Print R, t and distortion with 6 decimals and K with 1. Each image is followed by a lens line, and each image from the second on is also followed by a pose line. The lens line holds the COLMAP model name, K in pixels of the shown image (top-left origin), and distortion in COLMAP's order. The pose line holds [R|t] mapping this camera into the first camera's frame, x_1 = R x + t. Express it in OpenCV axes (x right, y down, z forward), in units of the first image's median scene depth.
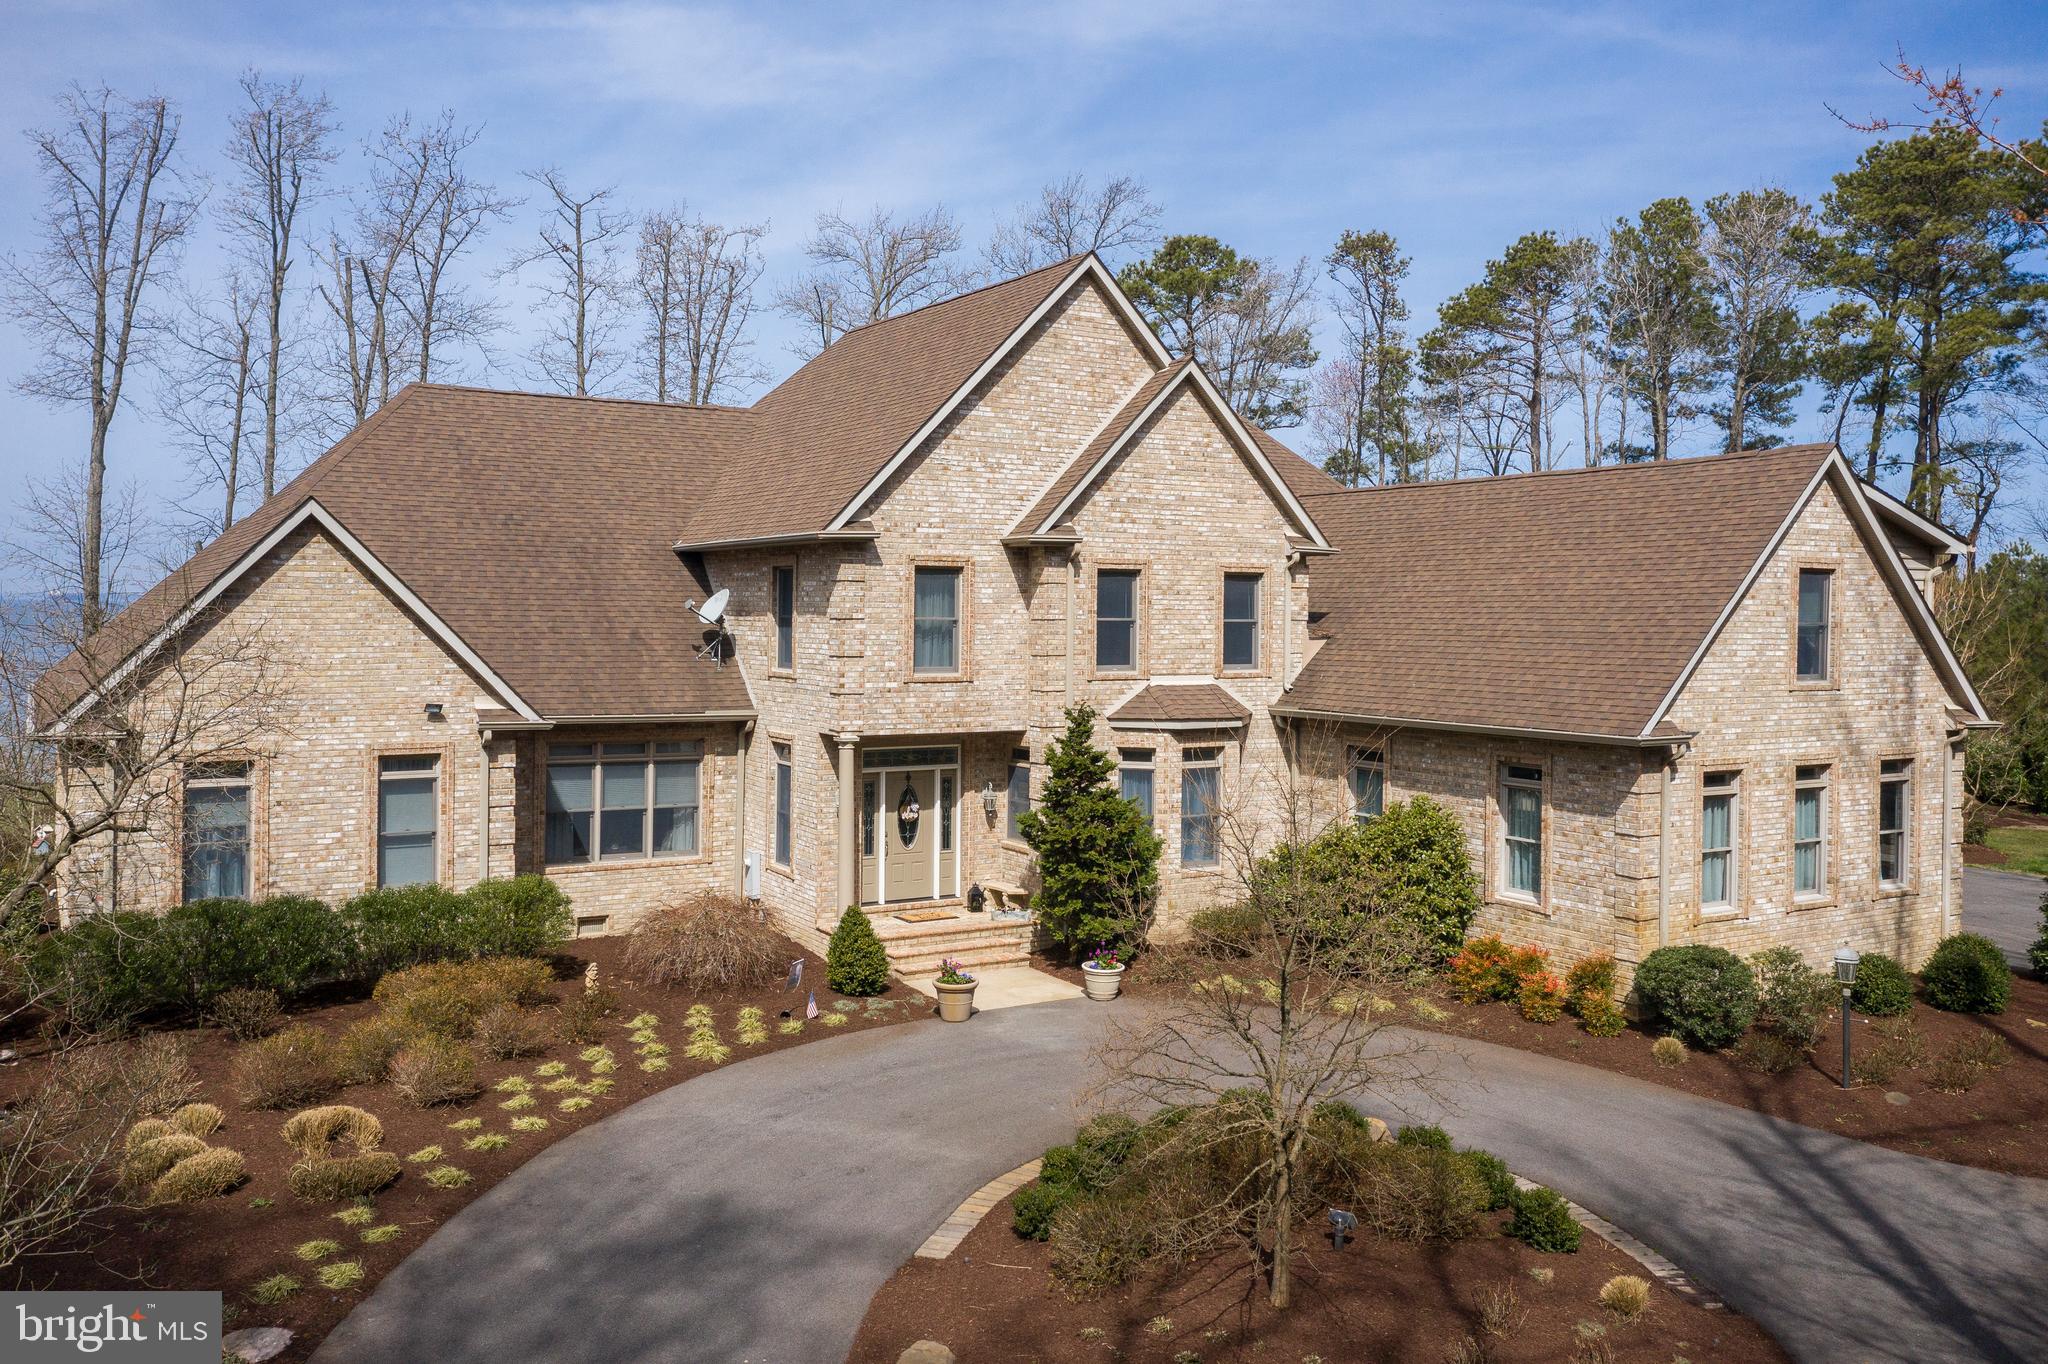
lens RADIAL K [[1613.6, 0, 1024.0], [0, 1613.6, 682.0], [0, 0, 1]] dist [0.018761, 0.000929]
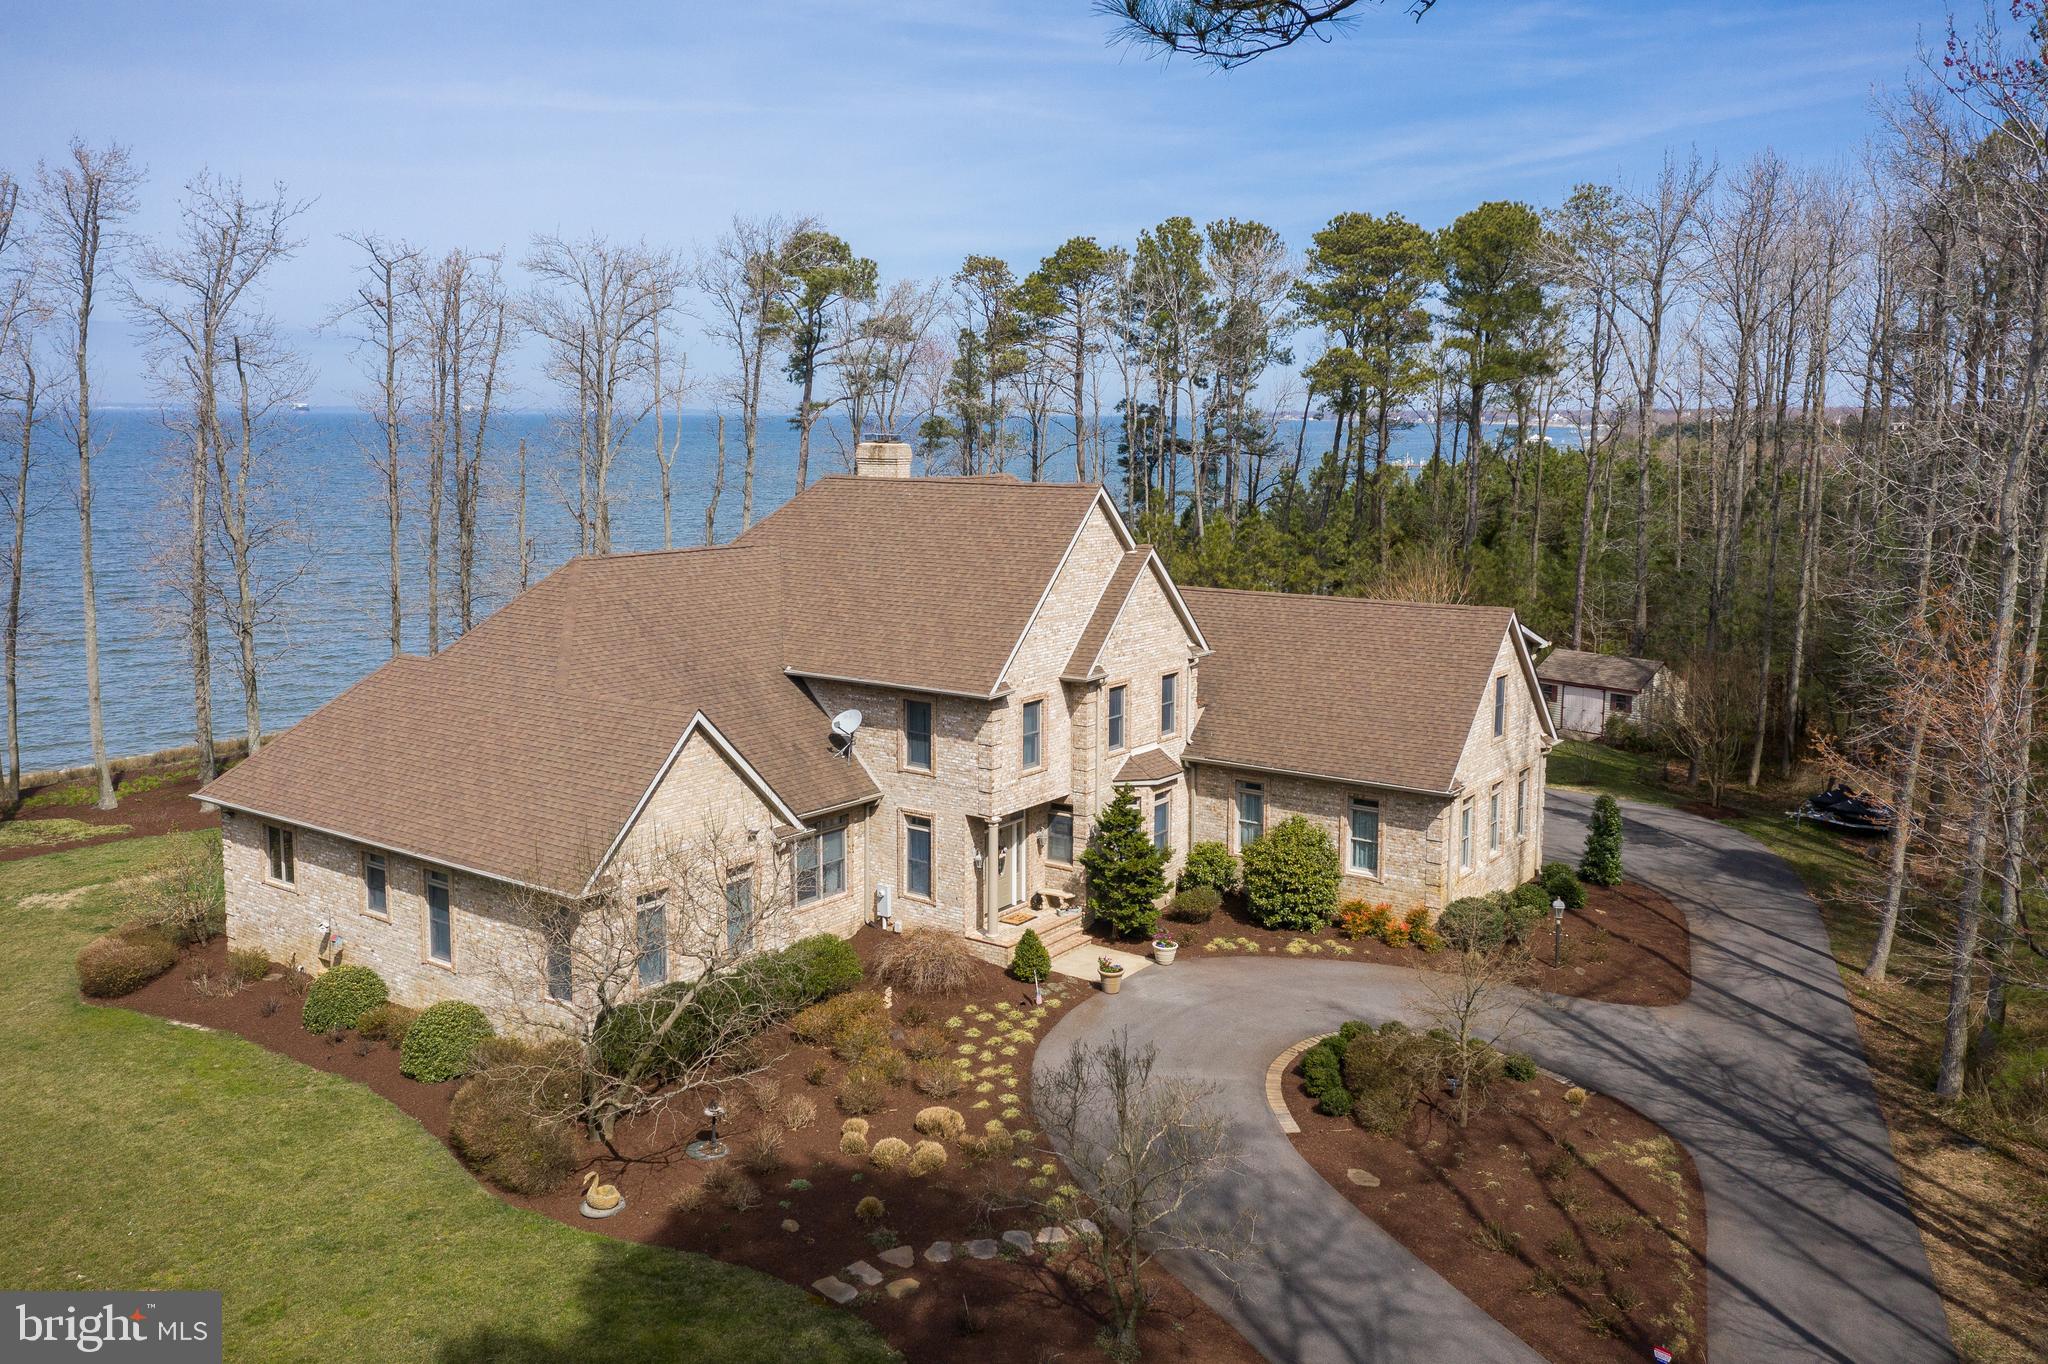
lens RADIAL K [[1613.6, 0, 1024.0], [0, 1613.6, 682.0], [0, 0, 1]] dist [0.018761, 0.000929]
pose [[0.918456, -0.068628, 0.389524, -0.645603], [0.021665, 0.992082, 0.123706, -0.274362], [-0.394929, -0.105179, 0.912671, -0.399278]]
